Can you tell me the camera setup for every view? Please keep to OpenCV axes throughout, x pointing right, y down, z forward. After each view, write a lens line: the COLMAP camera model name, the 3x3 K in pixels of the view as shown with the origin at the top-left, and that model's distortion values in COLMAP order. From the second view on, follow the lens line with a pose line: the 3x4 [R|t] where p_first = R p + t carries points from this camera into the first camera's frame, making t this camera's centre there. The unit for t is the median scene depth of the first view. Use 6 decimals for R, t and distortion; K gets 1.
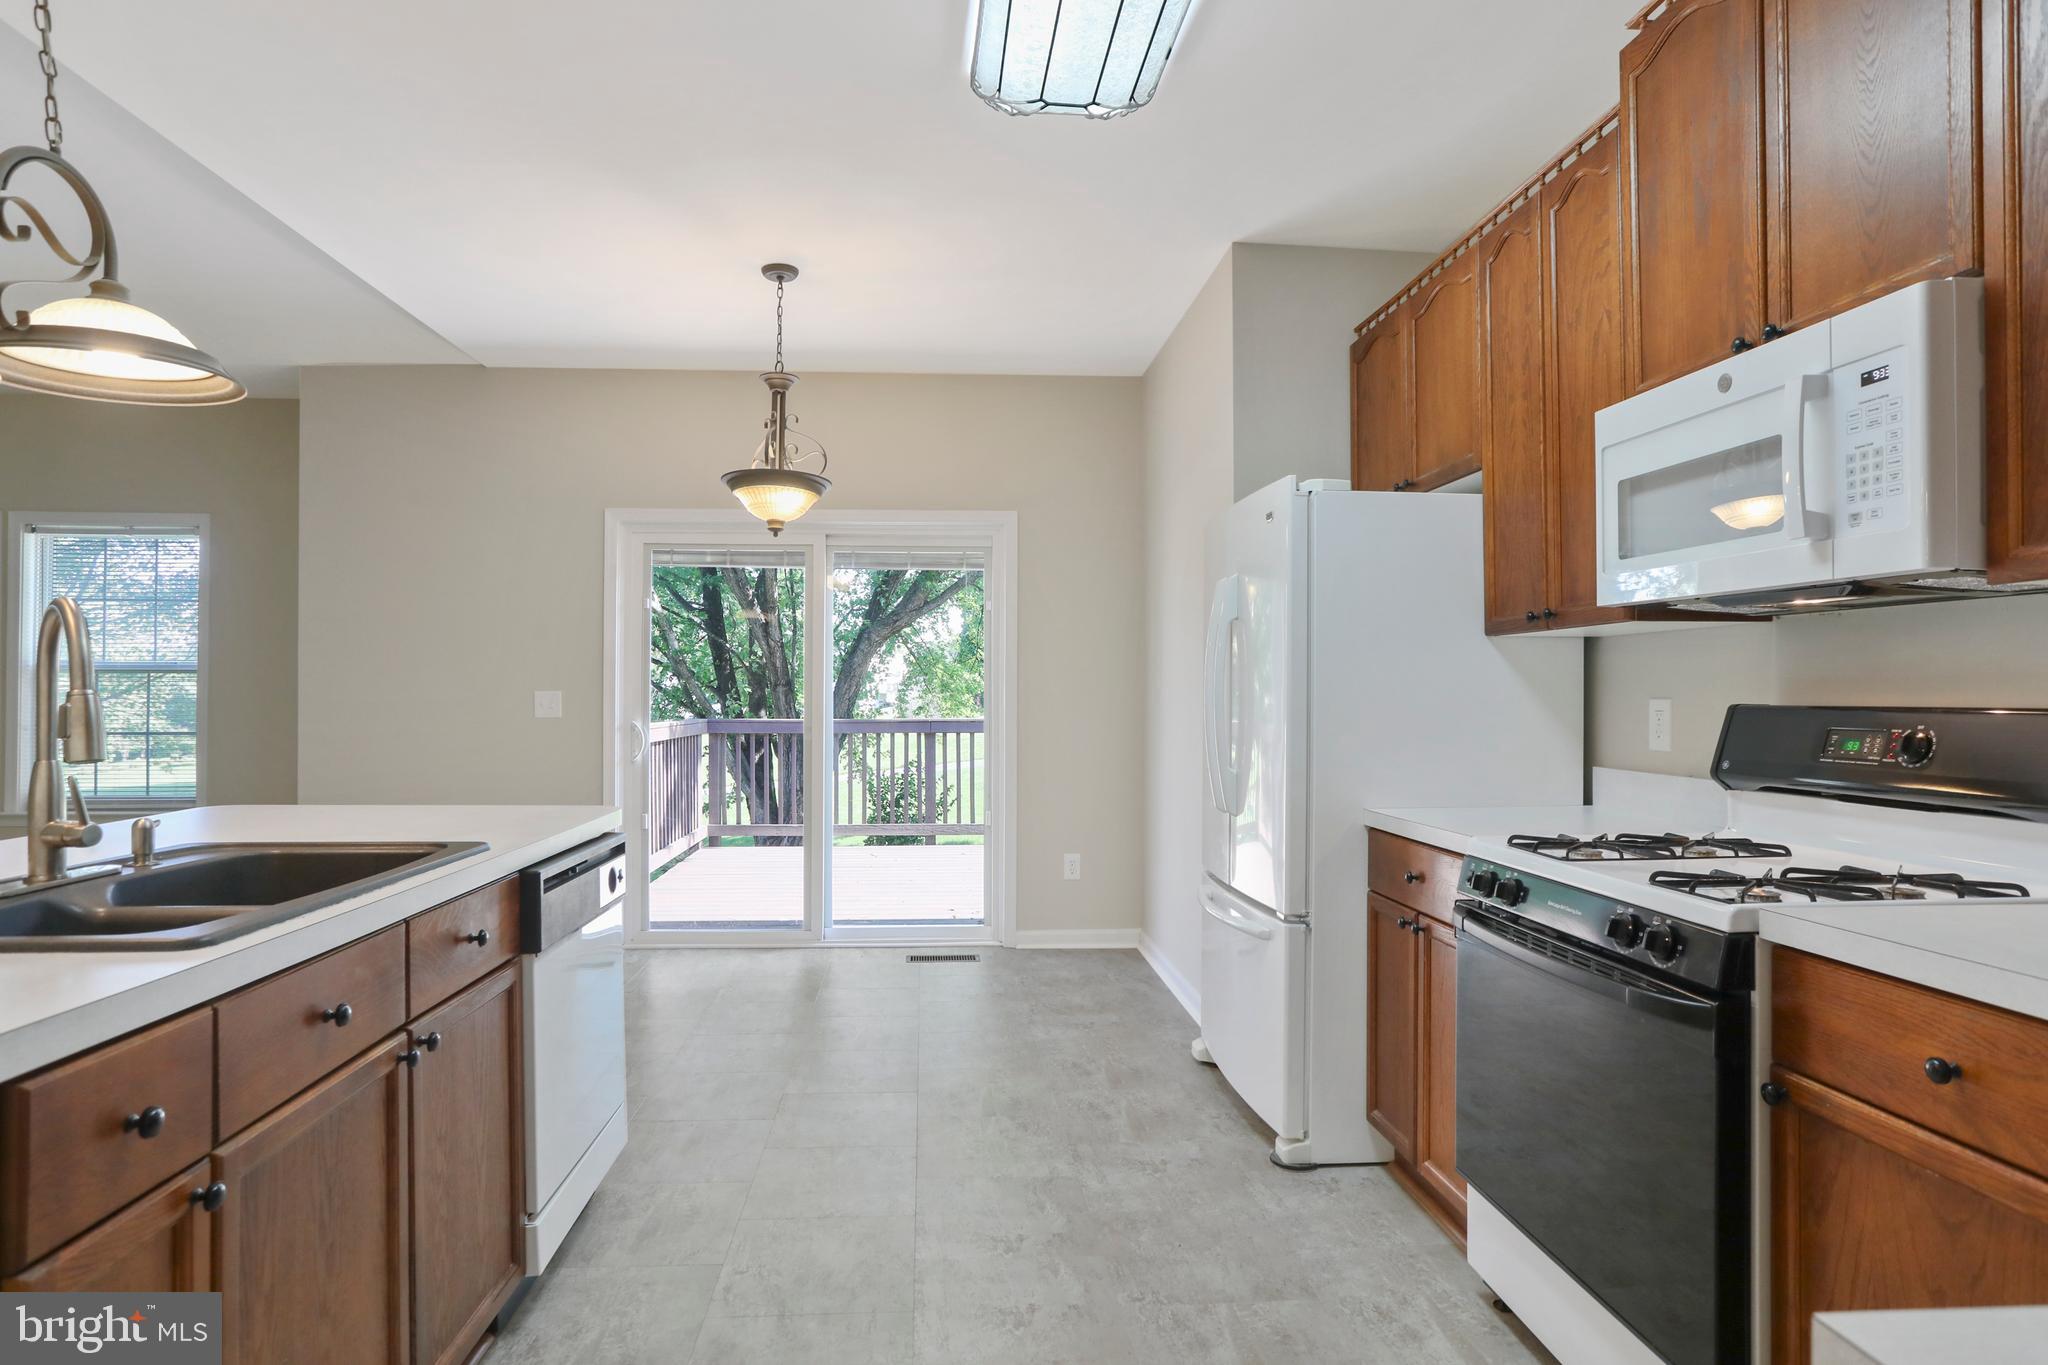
lens RADIAL K [[1139.6, 0, 1016.1], [0, 1139.6, 695.0], [0, 0, 1]] dist [-0.043986, 0.027711]
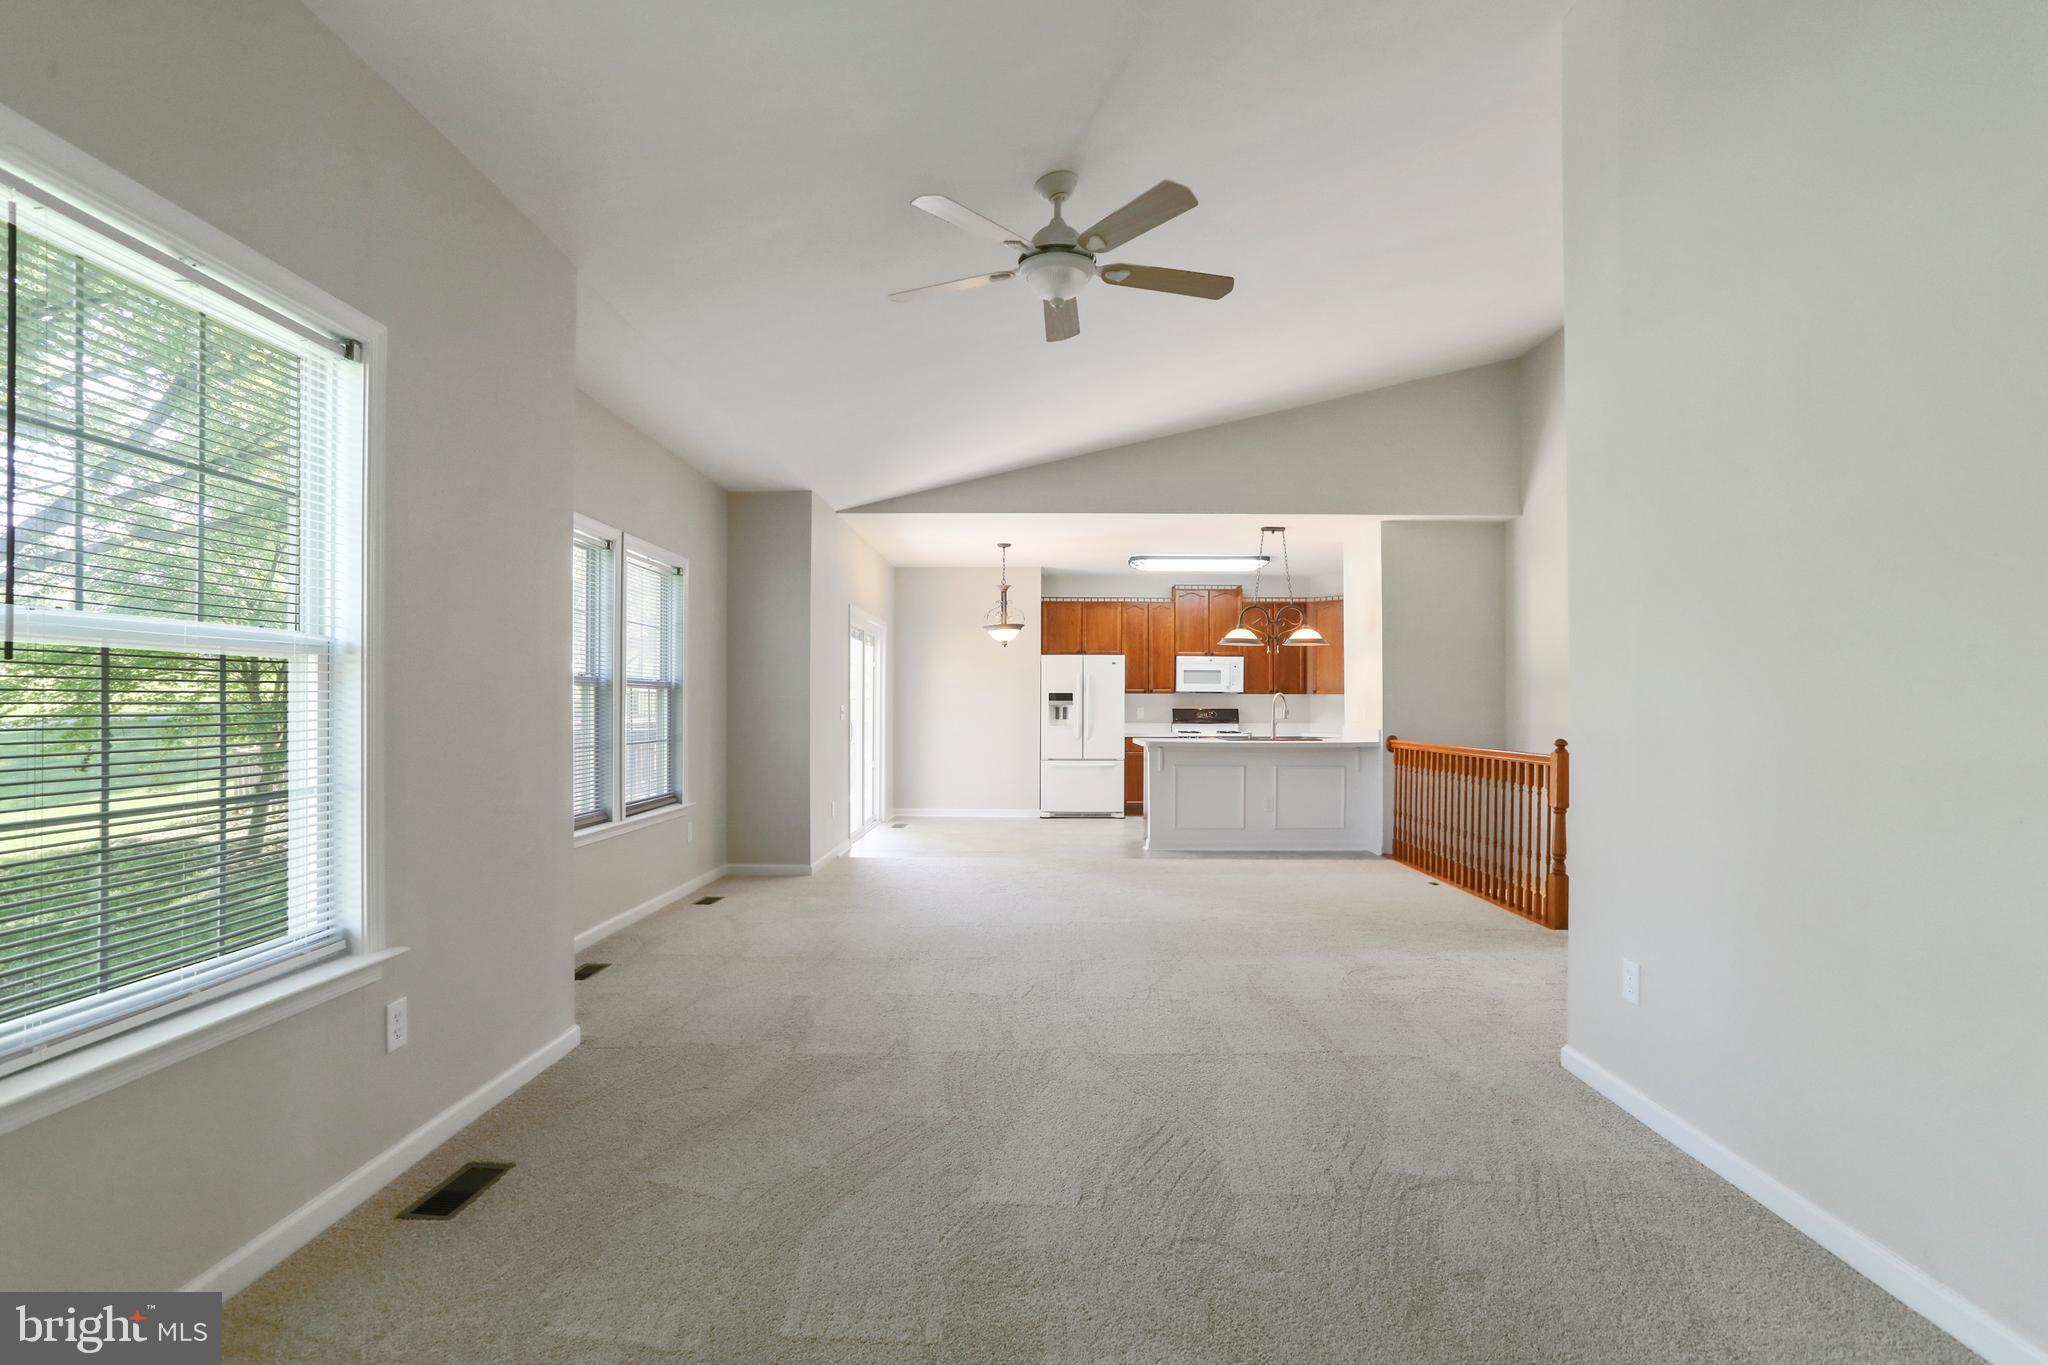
lens RADIAL K [[1014.3, 0, 1037.0], [0, 1014.3, 702.9], [0, 0, 1]] dist [-0.043594, 0.016266]
pose [[0.057135, 0.003052, 0.998362, -4.018232], [-0.000676, 0.999995, -0.003018, -0.004791], [-0.998366, -0.000502, 0.057137, 1.251268]]
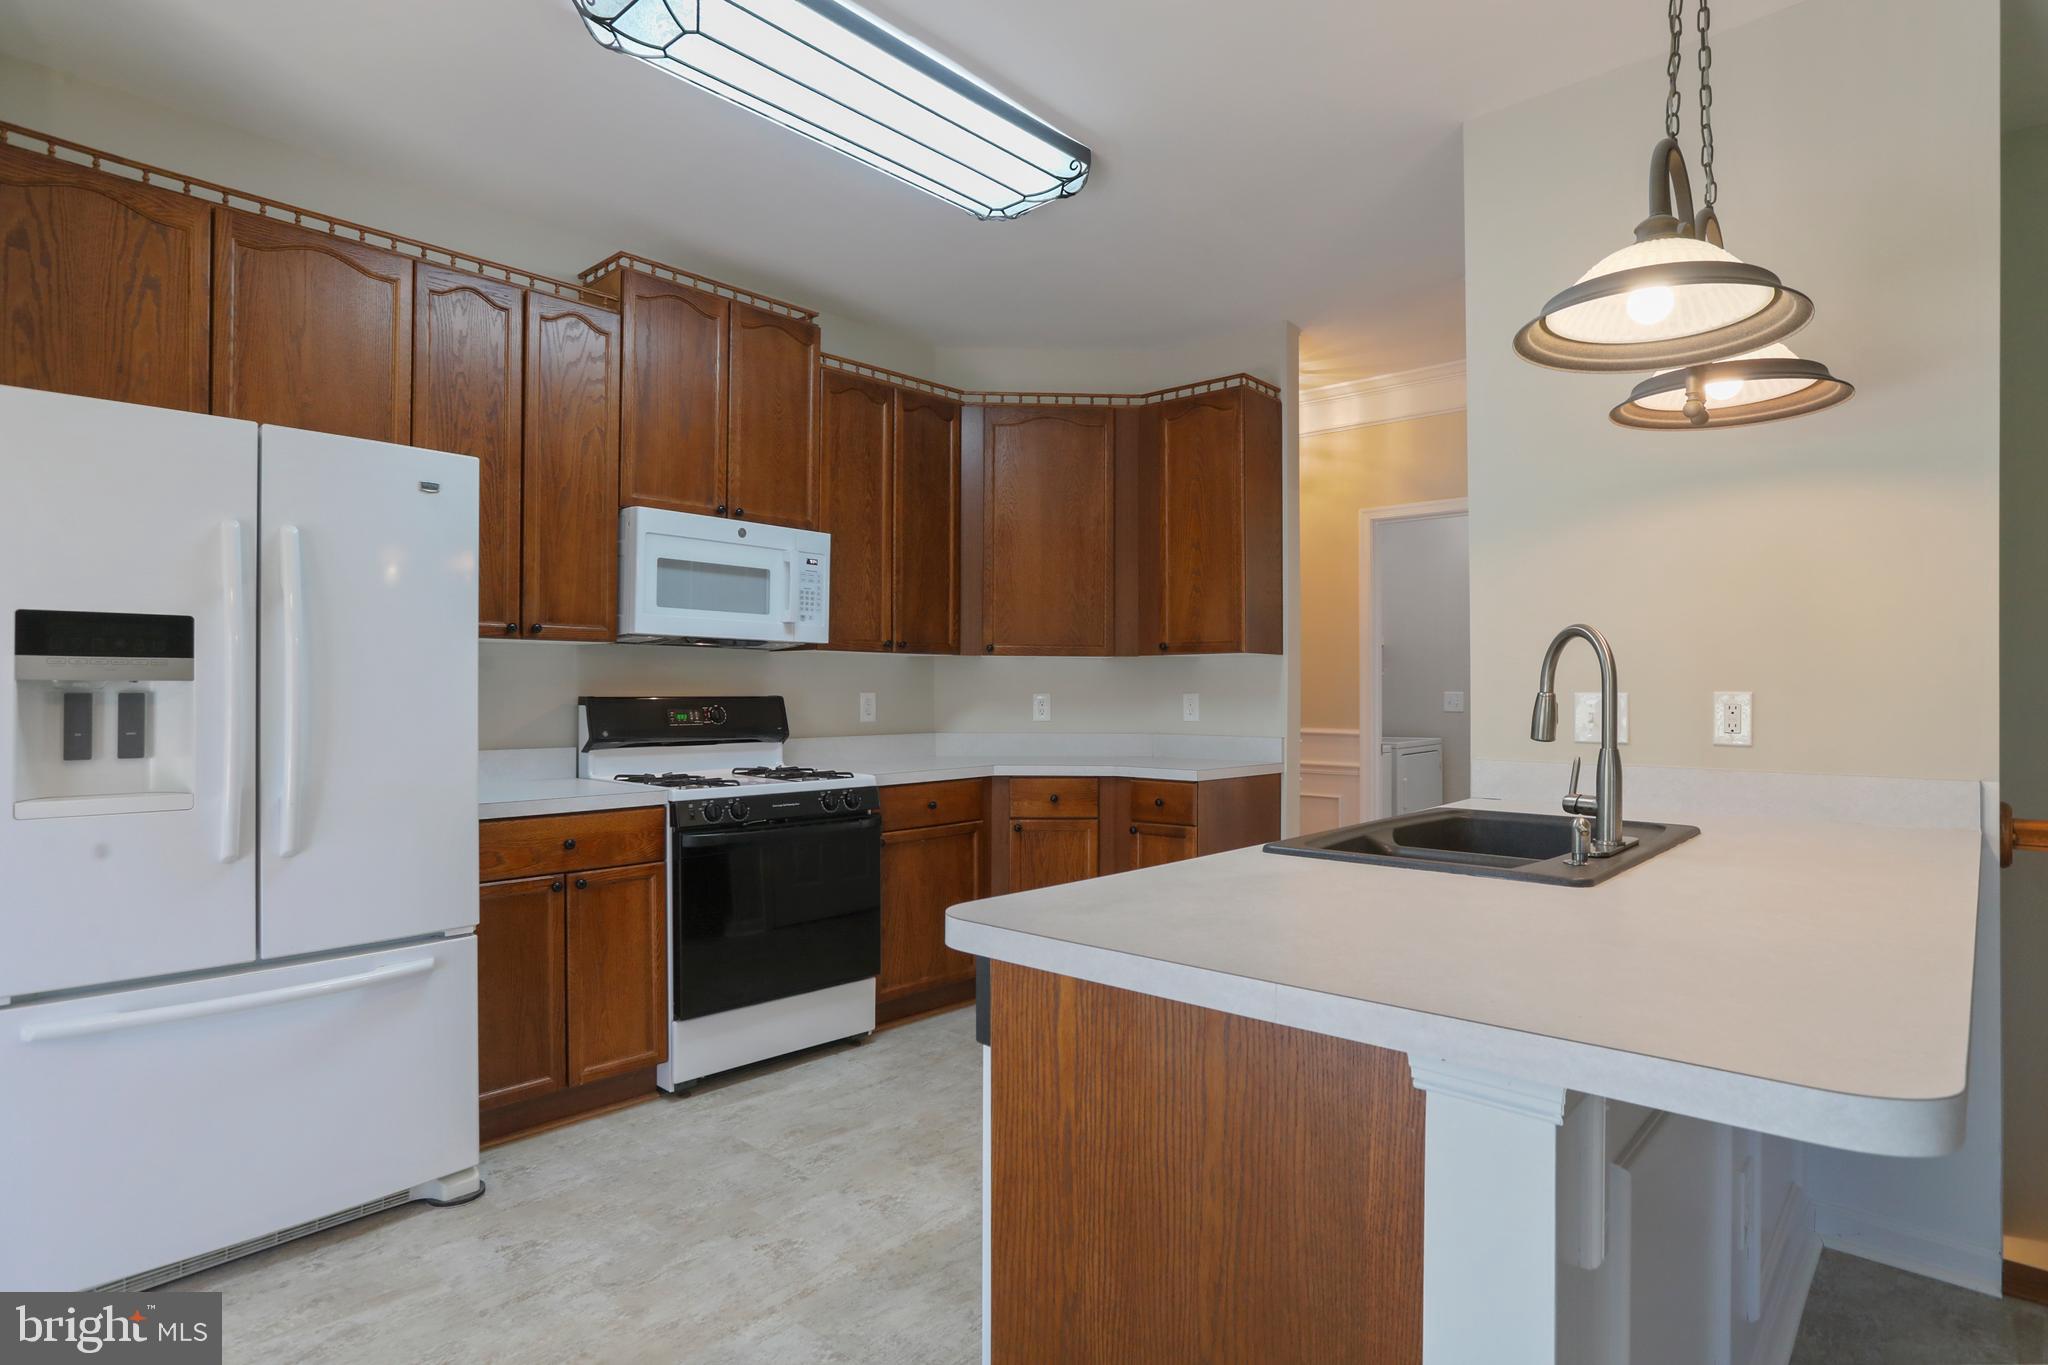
lens RADIAL K [[1085.3, 0, 1027.0], [0, 1085.3, 693.7], [0, 0, 1]] dist [-0.033005, 0.010282]
pose [[-0.689407, -0.005661, 0.724352, -0.811053], [-0.002947, 0.999983, 0.005011, -0.005054], [-0.724368, 0.001320, -0.689412, 1.445482]]
